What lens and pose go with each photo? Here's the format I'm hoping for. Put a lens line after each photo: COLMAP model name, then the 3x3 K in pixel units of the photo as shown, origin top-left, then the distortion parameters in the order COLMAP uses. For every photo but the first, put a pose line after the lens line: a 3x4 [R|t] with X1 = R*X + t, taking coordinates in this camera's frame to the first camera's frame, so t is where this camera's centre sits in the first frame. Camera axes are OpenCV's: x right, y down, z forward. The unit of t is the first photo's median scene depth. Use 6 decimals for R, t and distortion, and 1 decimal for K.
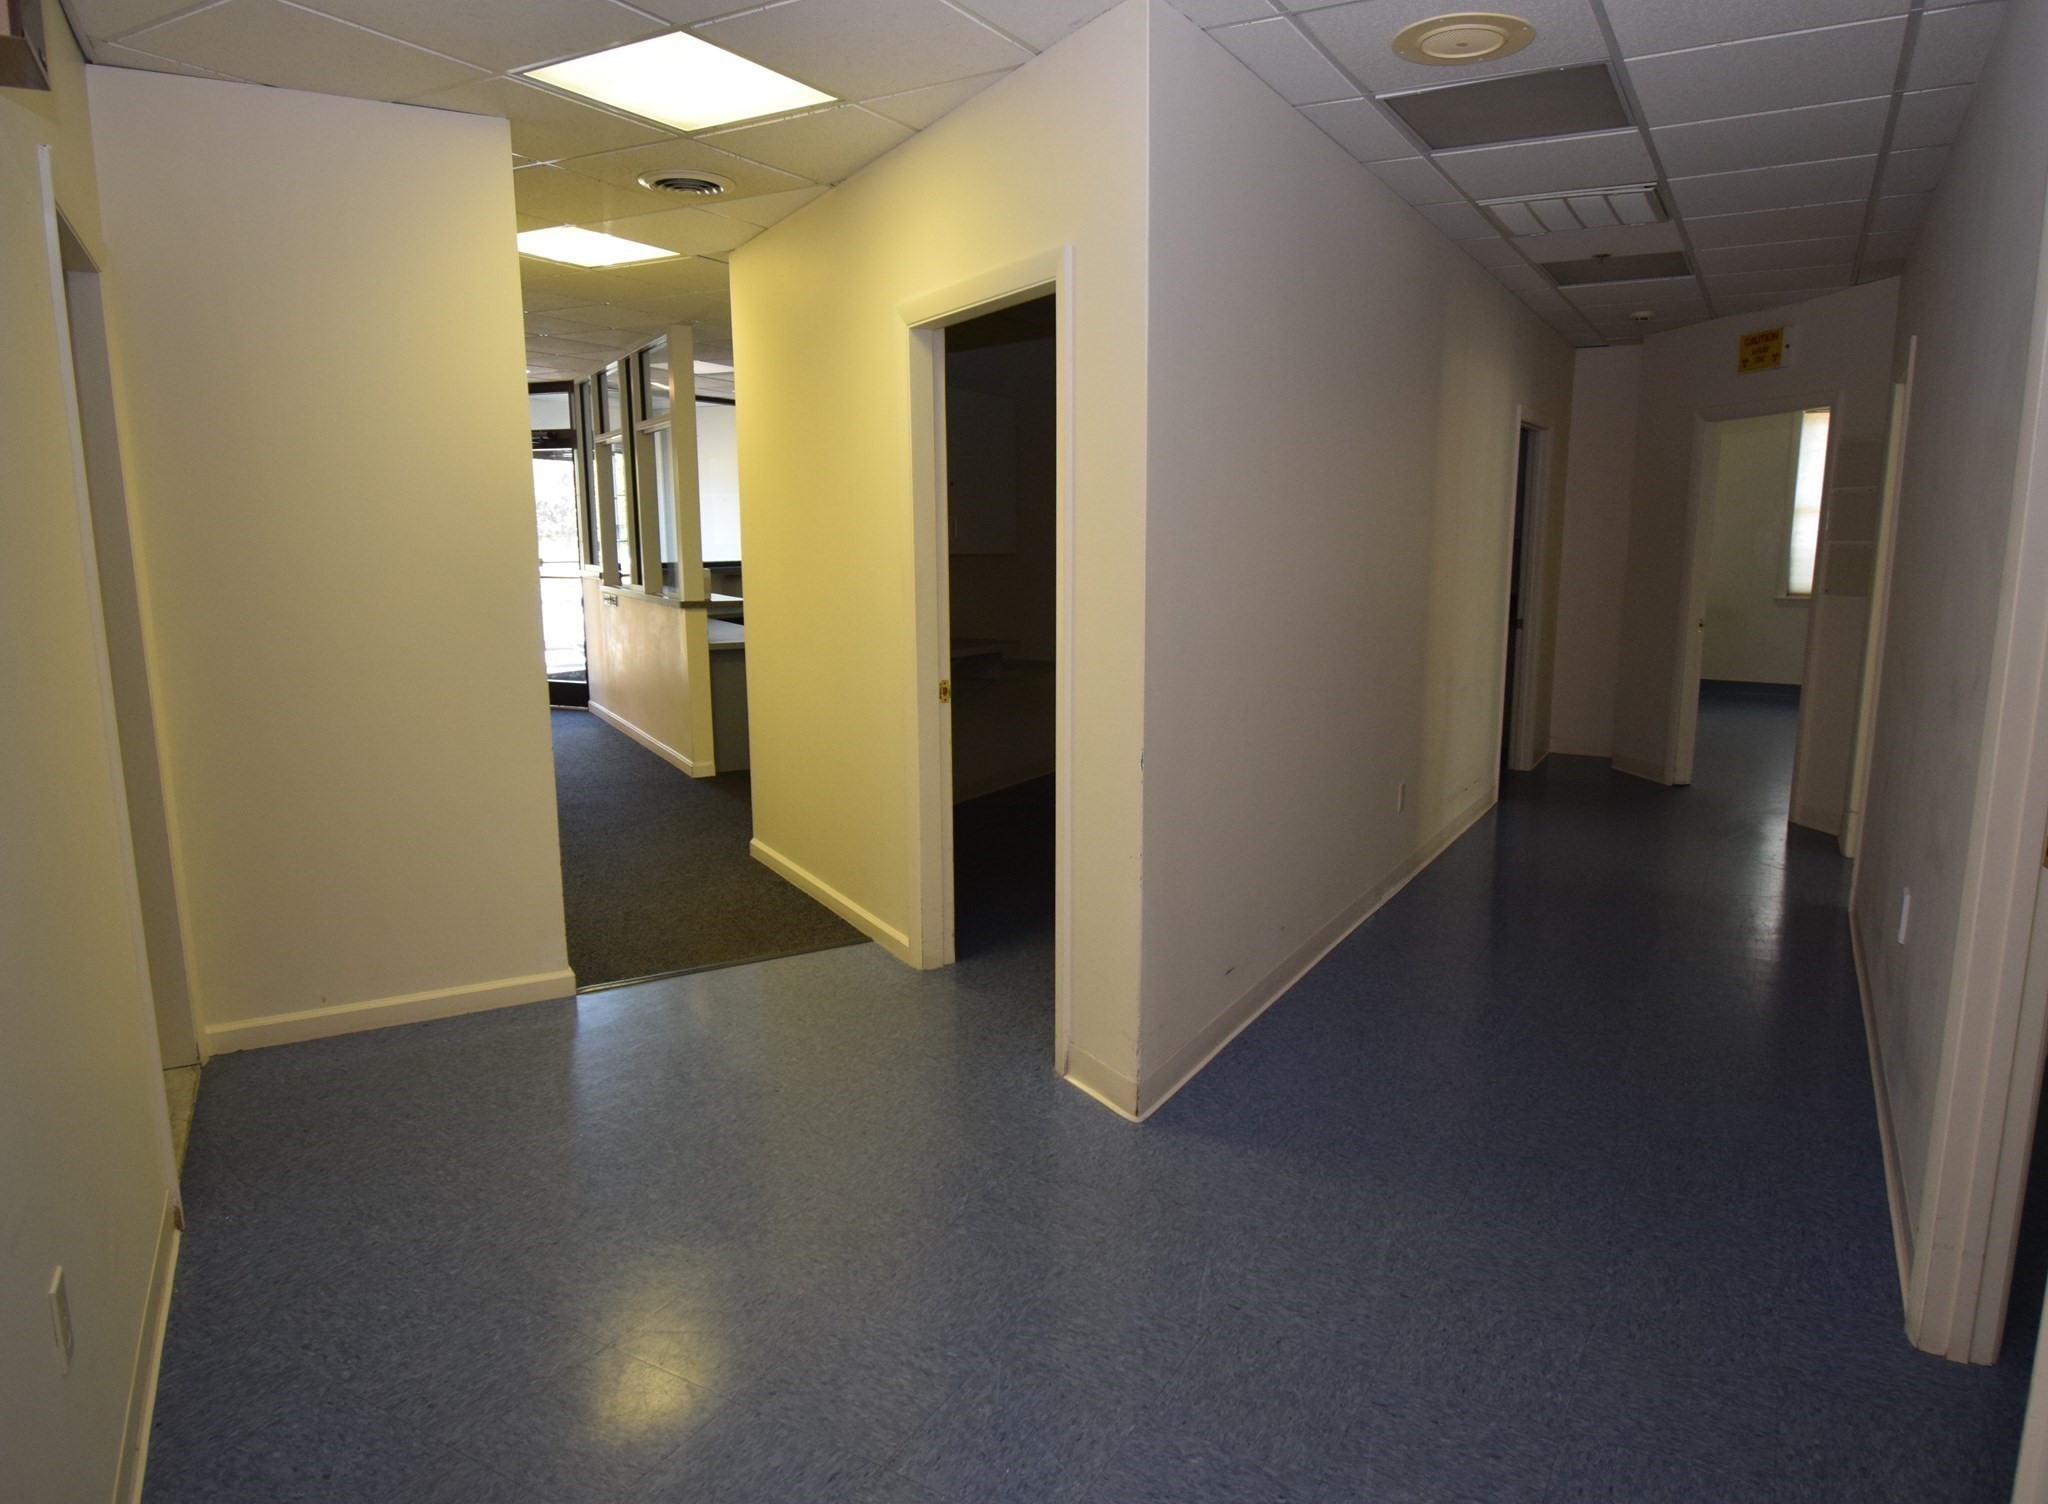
lens RADIAL K [[1292.1, 0, 1026.8], [0, 1292.1, 749.6], [0, 0, 1]] dist [-0.024508, -0.001099]
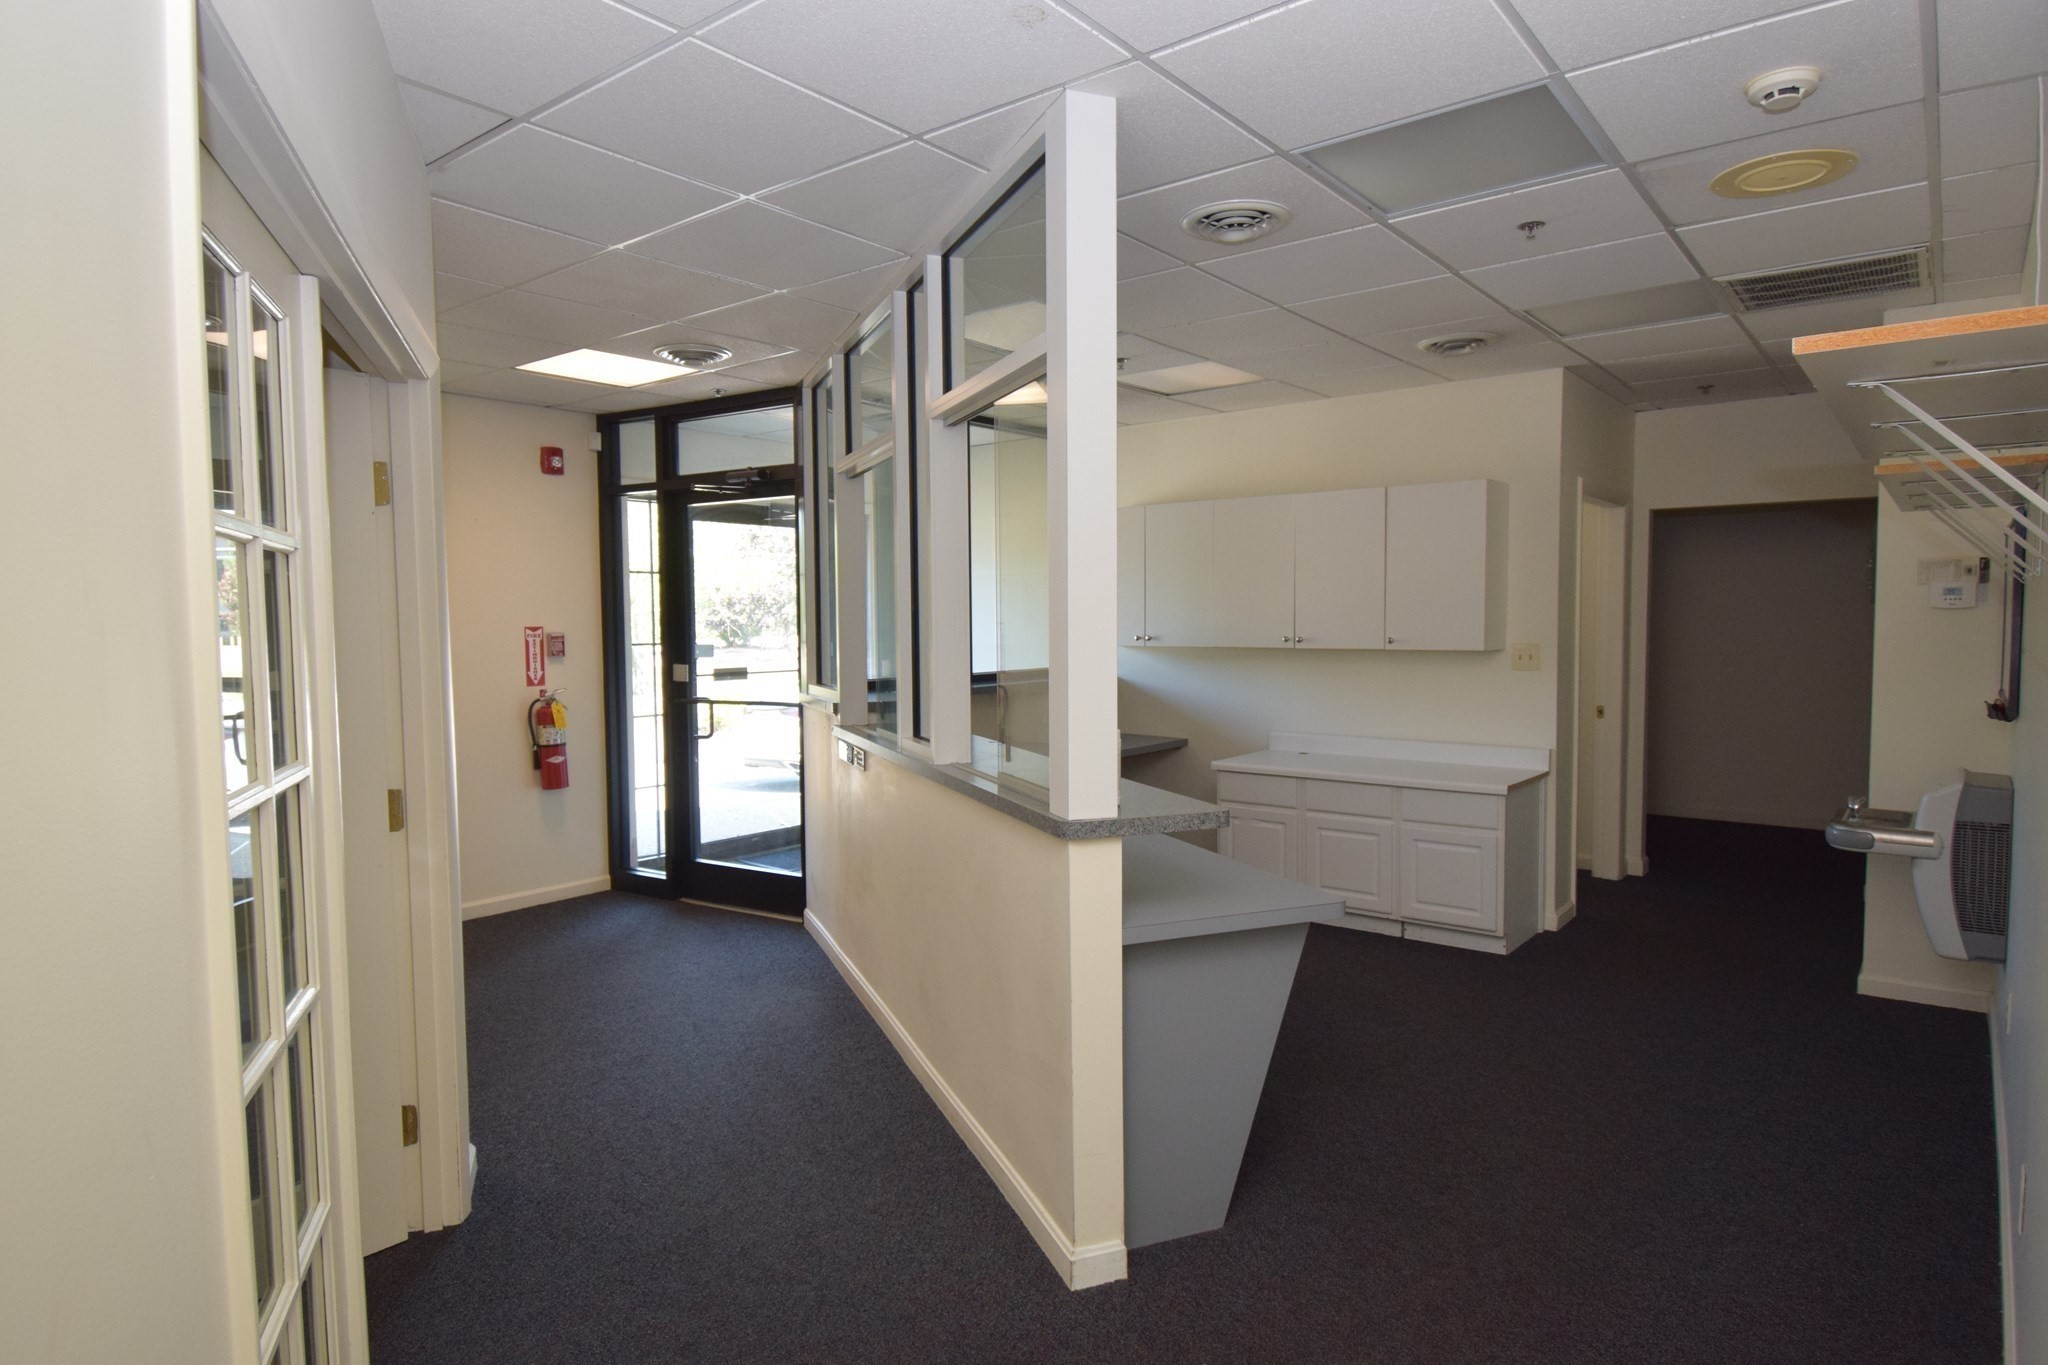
lens RADIAL K [[1146.6, 0, 1025.1], [0, 1146.6, 681.3], [0, 0, 1]] dist [0.000433, 0.000007]
pose [[0.990914, 0.006262, -0.134352, -0.171920], [-0.021608, 0.993353, -0.113065, -0.087163], [0.132750, 0.114941, 0.984462, 0.489310]]
